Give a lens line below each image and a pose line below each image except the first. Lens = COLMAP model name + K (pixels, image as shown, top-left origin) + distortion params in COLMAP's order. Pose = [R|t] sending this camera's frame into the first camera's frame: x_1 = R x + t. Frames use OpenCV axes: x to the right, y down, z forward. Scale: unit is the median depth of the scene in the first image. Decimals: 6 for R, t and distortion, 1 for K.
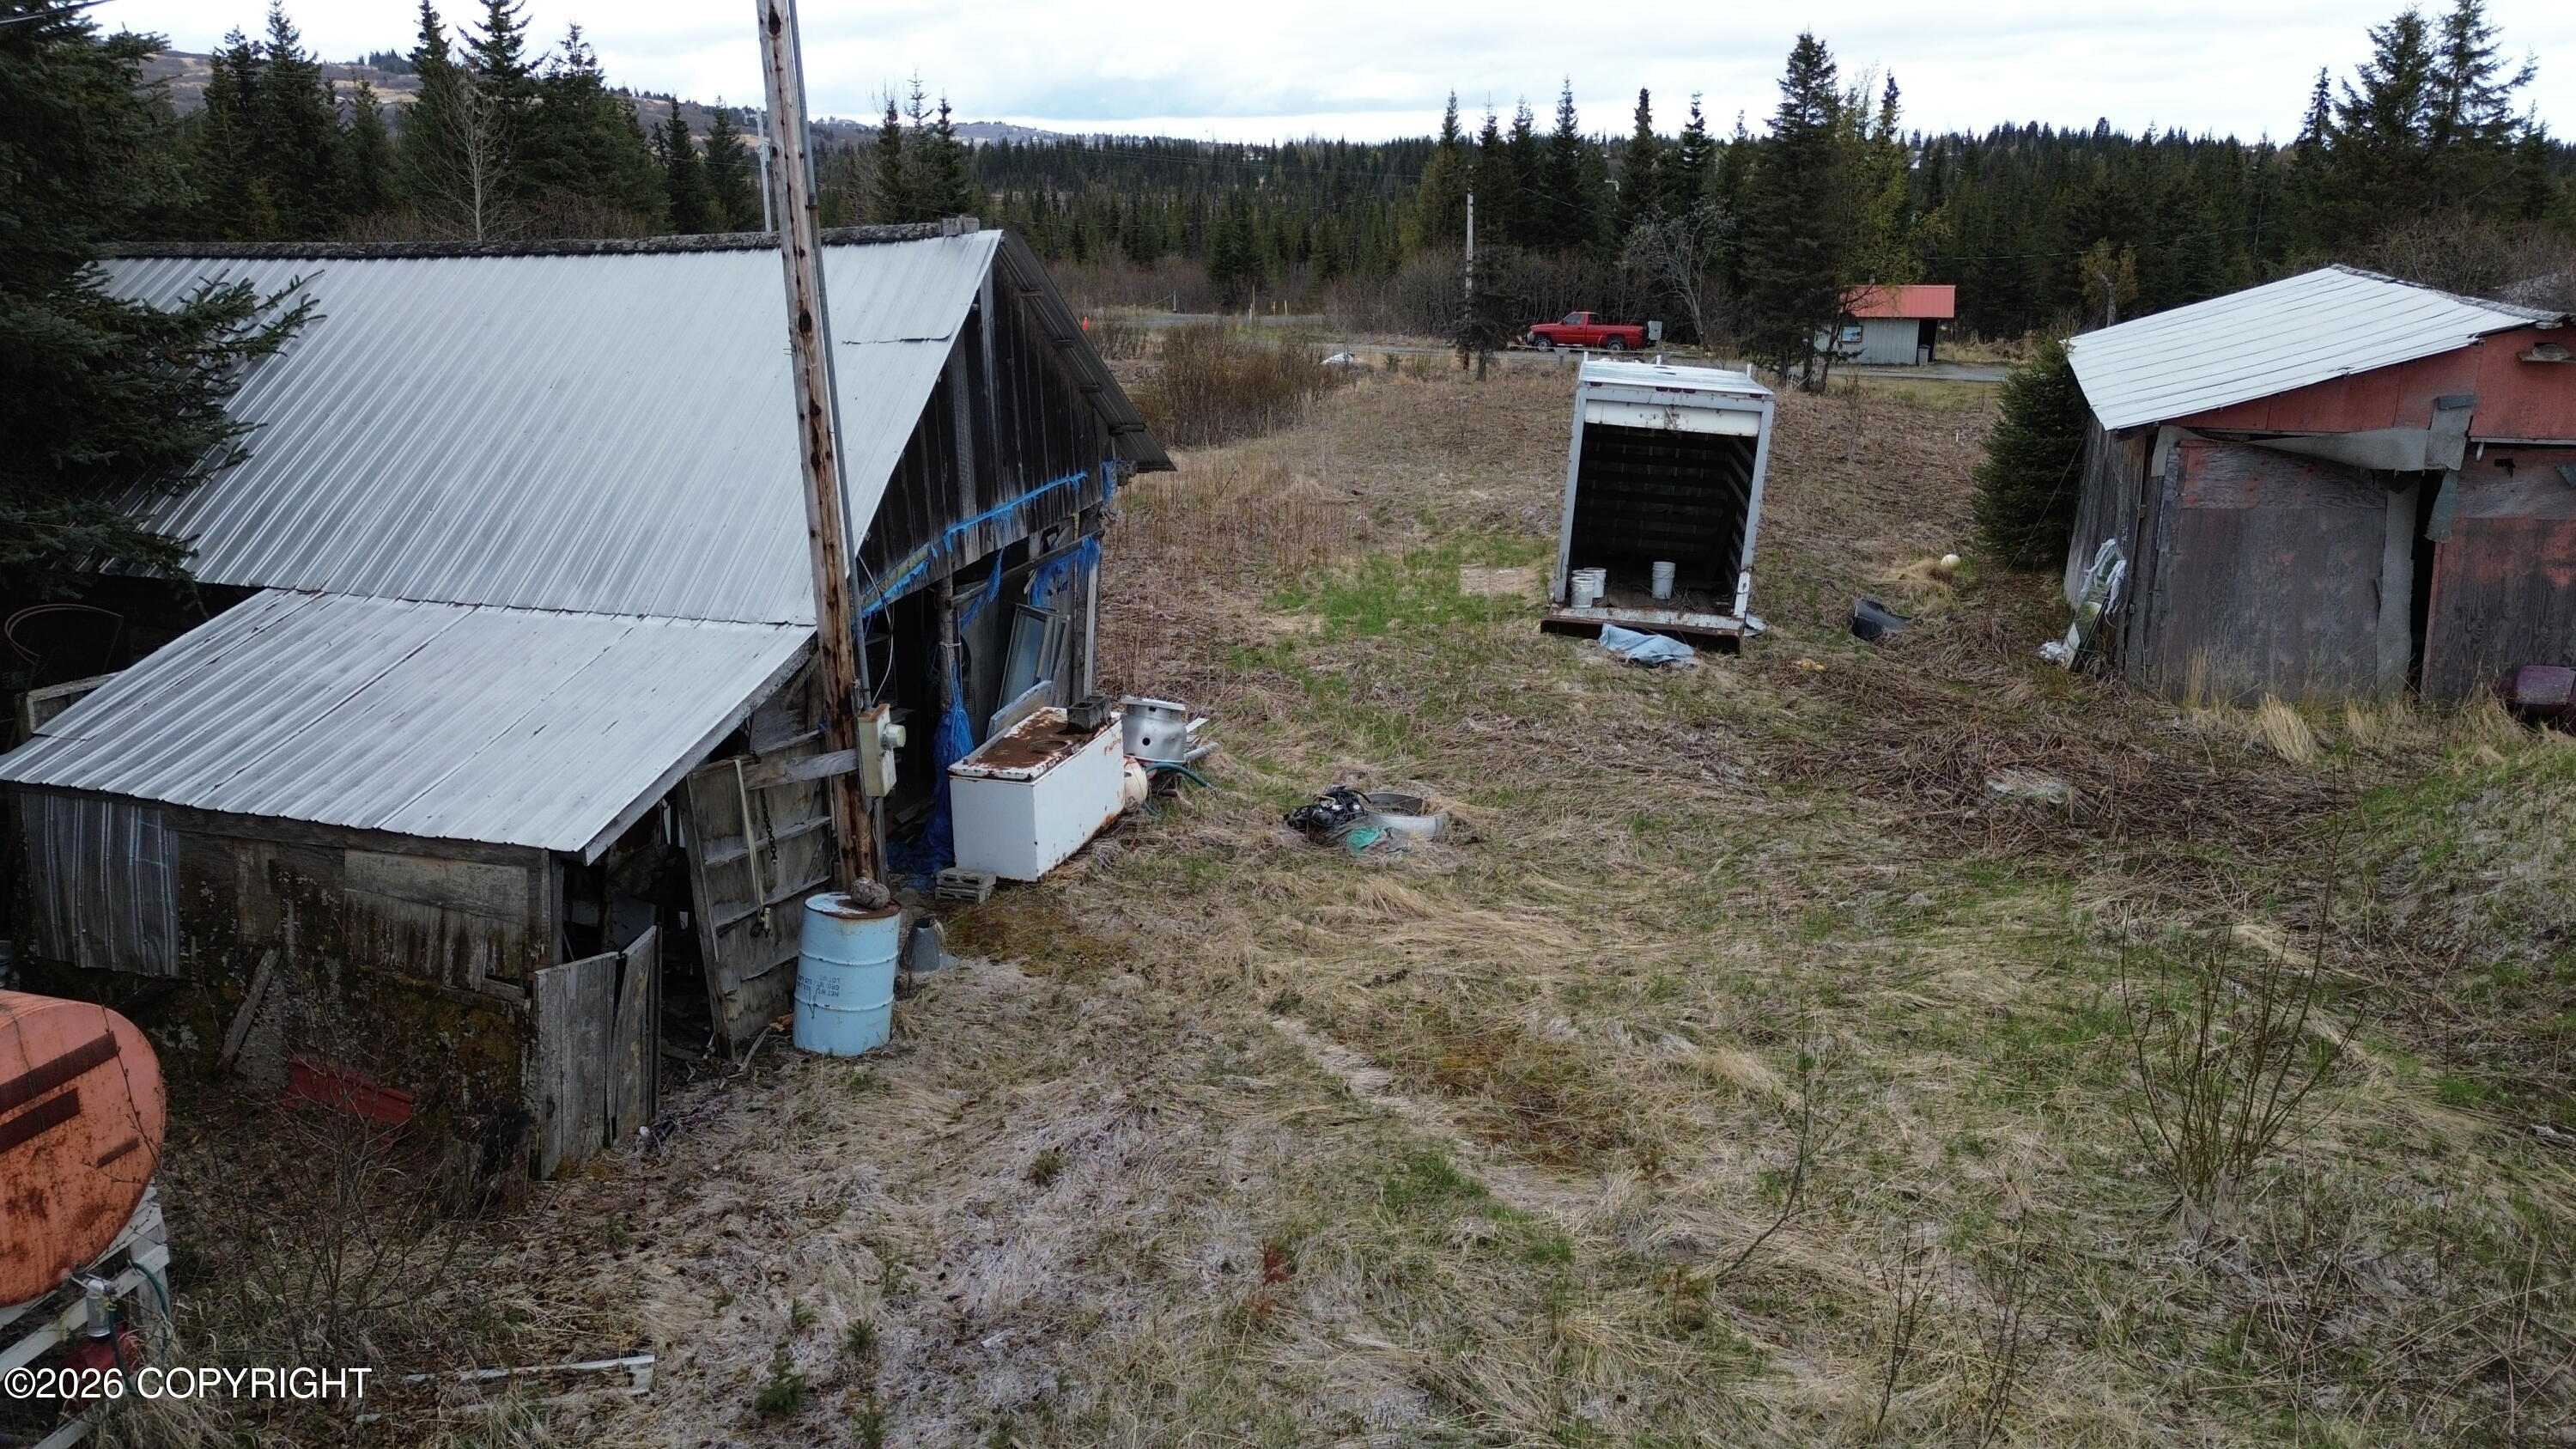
lens RADIAL K [[1817.3, 0, 1291.2], [0, 1817.3, 719.0], [0, 0, 1]] dist [0.087694, -0.089707]
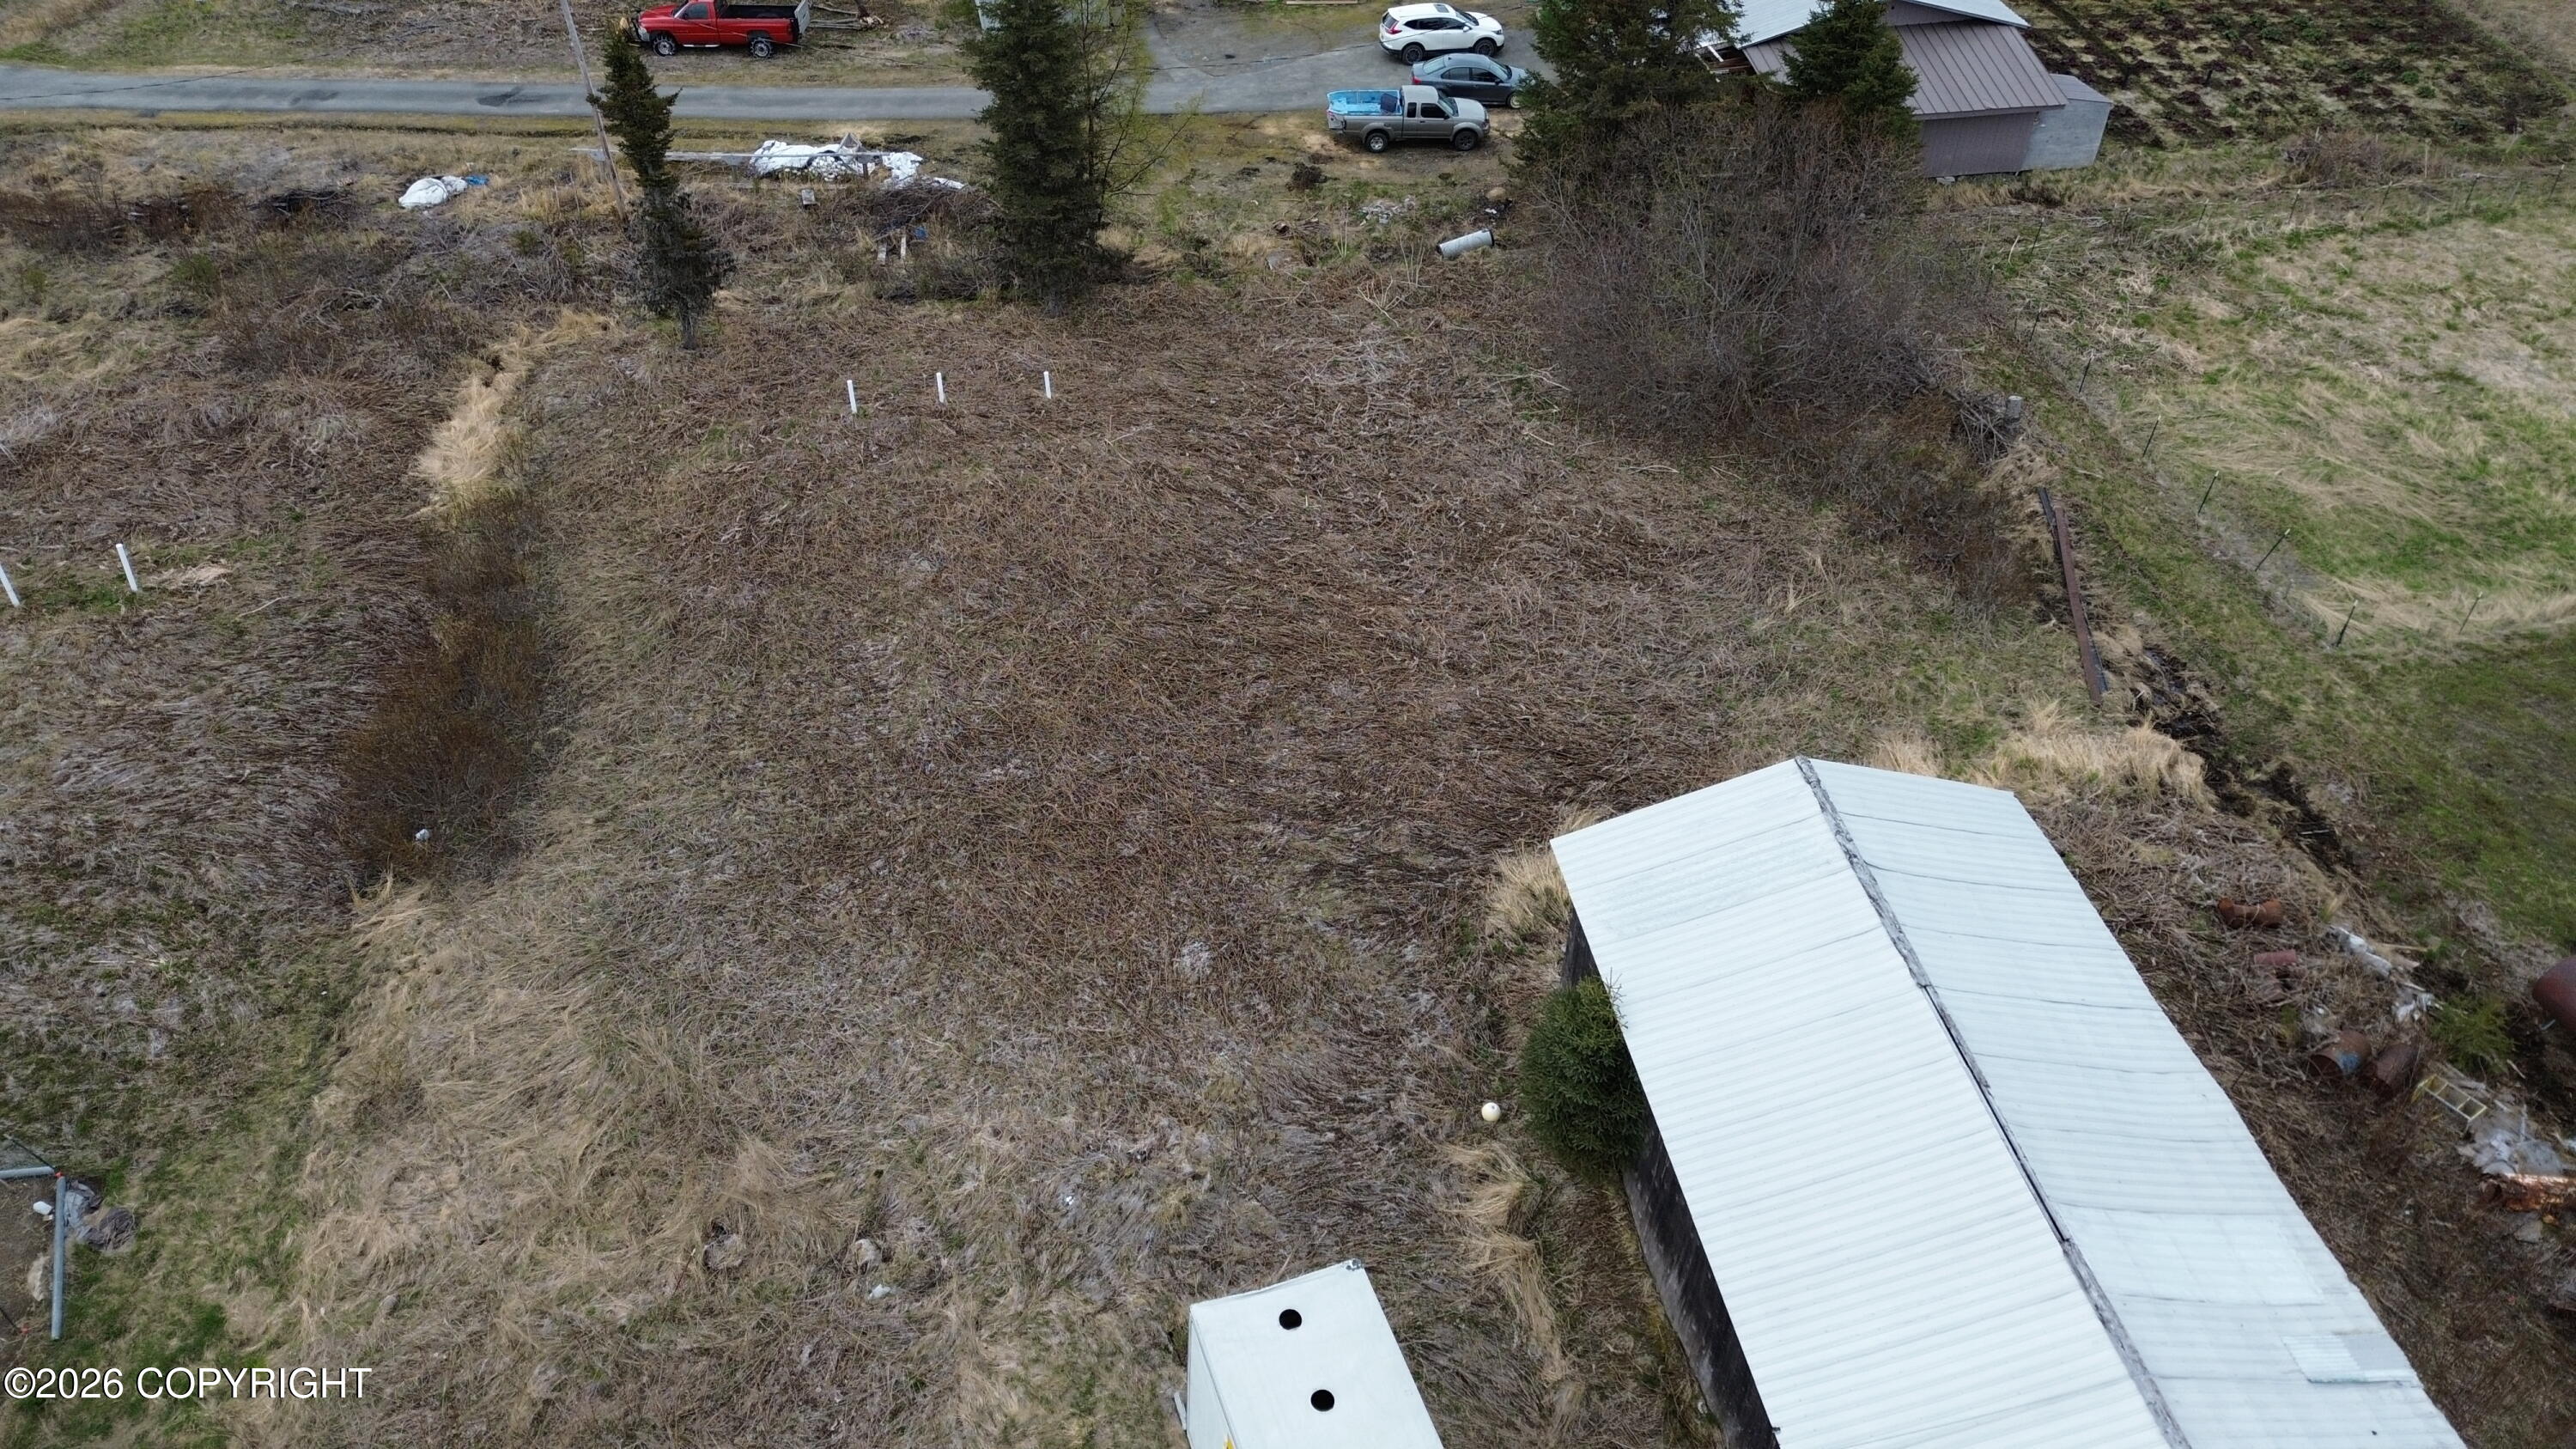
lens RADIAL K [[1817.3, 0, 1291.2], [0, 1817.3, 719.0], [0, 0, 1]] dist [0.087694, -0.089707]
pose [[0.874287, -0.322022, 0.363213, -0.036902], [0.131739, 0.877589, 0.460957, -1.374621], [-0.467190, -0.355160, 0.809688, 0.635055]]
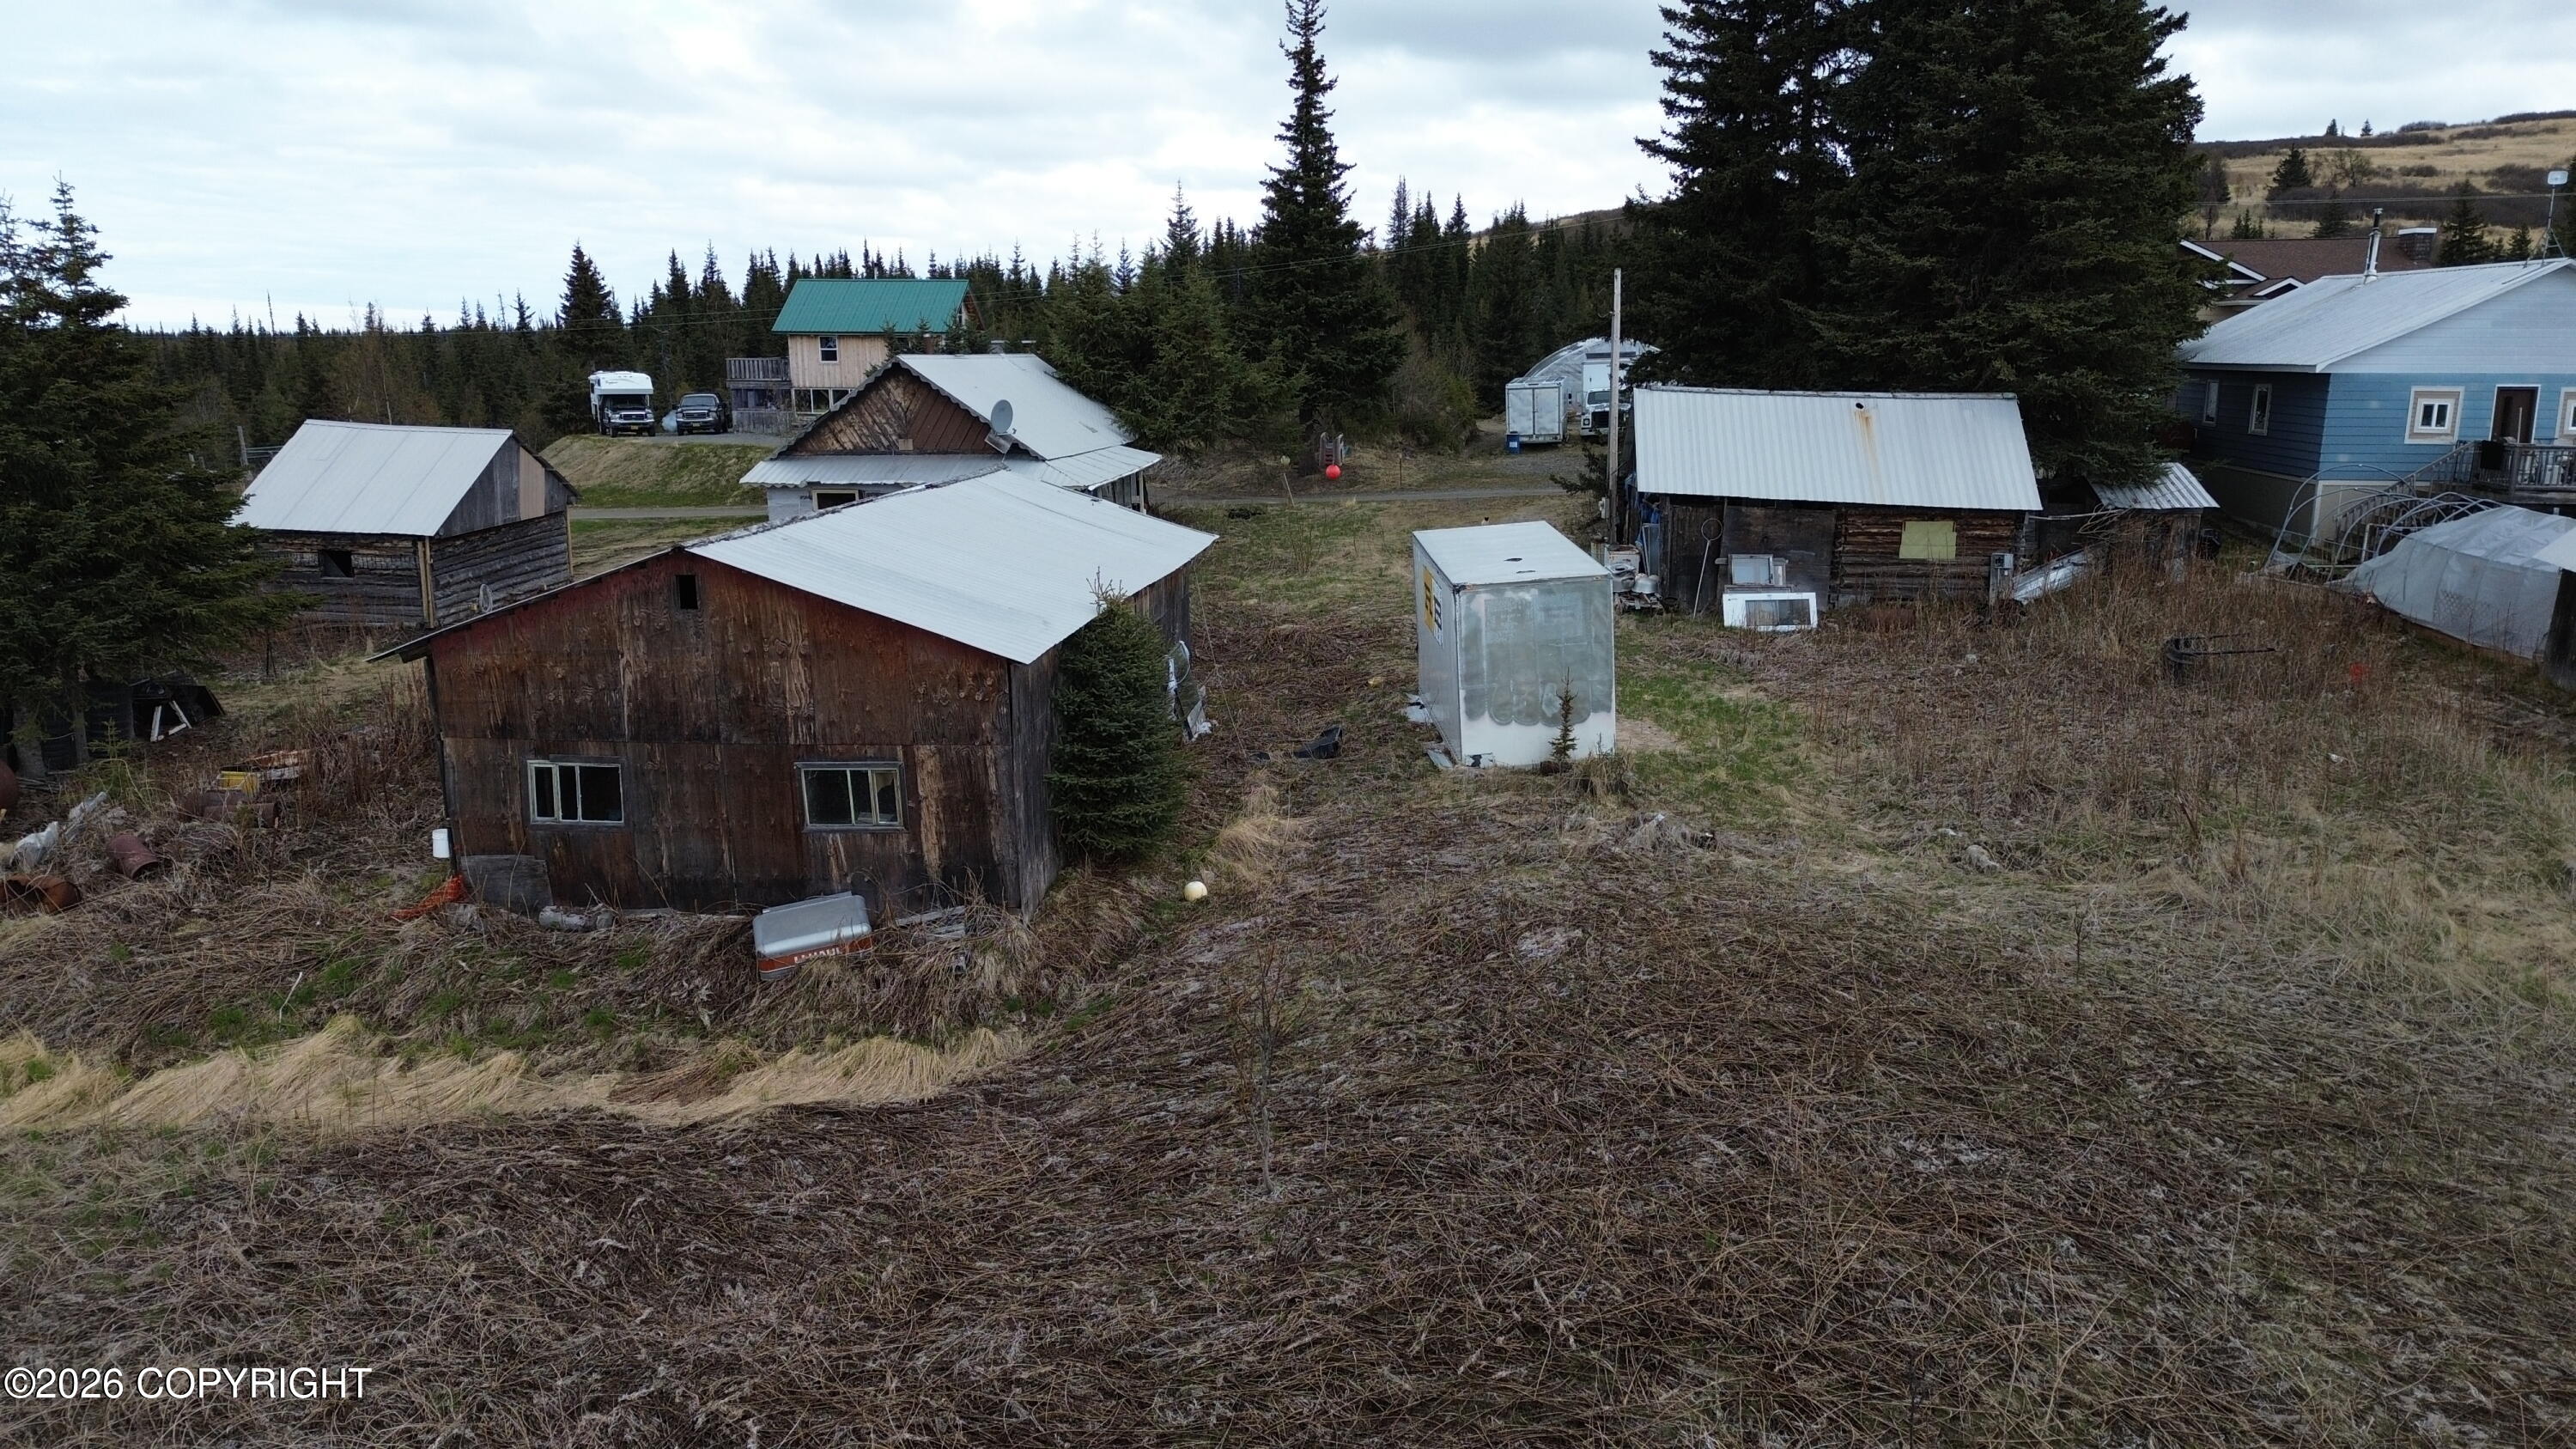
lens RADIAL K [[1817.3, 0, 1291.2], [0, 1817.3, 719.0], [0, 0, 1]] dist [0.087694, -0.089707]
pose [[-0.976558, 0.052603, -0.208730, 0.894787], [-0.051448, 0.884538, 0.463622, -0.954863], [0.209017, 0.463492, -0.861096, 3.075087]]
